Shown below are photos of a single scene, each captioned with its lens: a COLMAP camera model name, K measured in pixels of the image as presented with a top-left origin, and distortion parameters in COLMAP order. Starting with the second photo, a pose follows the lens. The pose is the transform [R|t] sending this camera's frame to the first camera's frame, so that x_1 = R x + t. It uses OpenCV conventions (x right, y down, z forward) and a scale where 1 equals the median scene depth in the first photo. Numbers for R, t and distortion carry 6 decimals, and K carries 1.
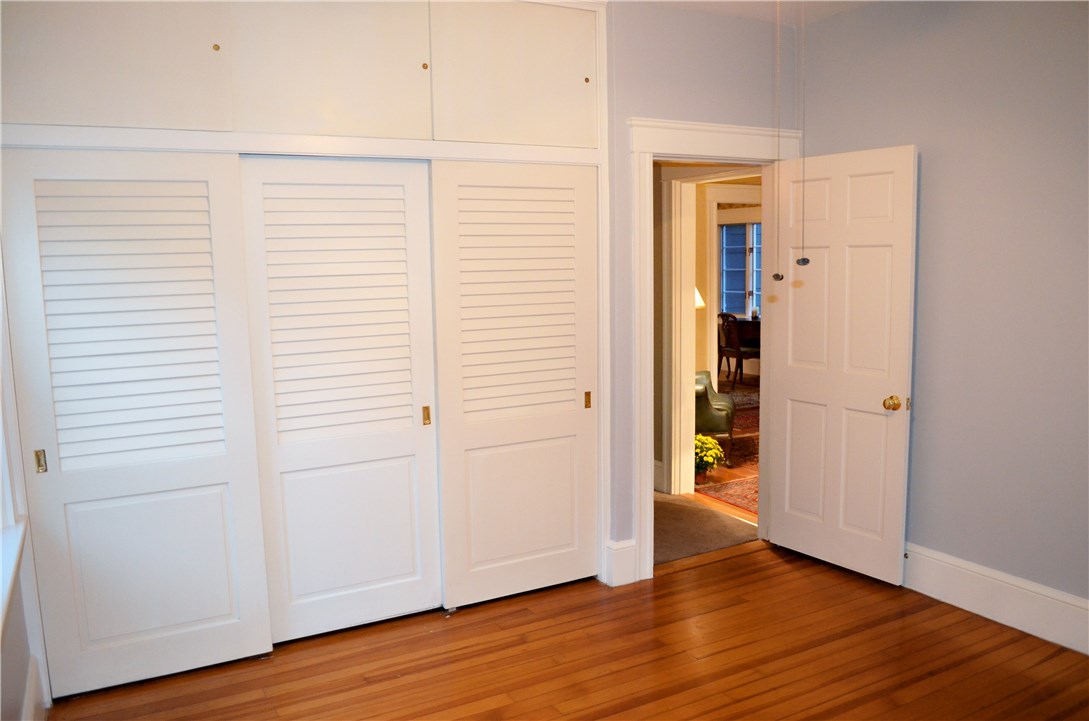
lens RADIAL K [[867.6, 0, 551.8], [0, 867.6, 366.2], [0, 0, 1]] dist [-0.041400, 0.003657]
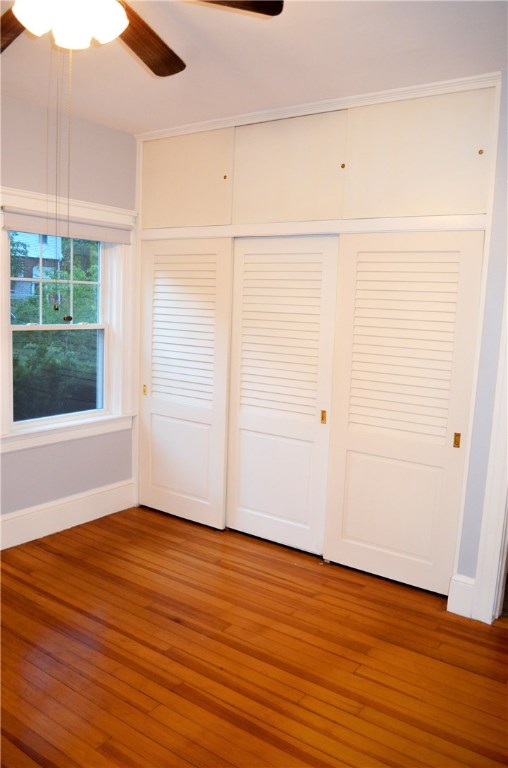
lens RADIAL K [[611.9, 0, 261.7], [0, 611.9, 386.9], [0, 0, 1]] dist [-0.041400, 0.003657]
pose [[0.436166, 0.161441, -0.885266, 0.722412], [-0.161767, 0.981816, 0.099346, -0.077582], [0.885207, 0.099875, 0.454350, 0.486192]]
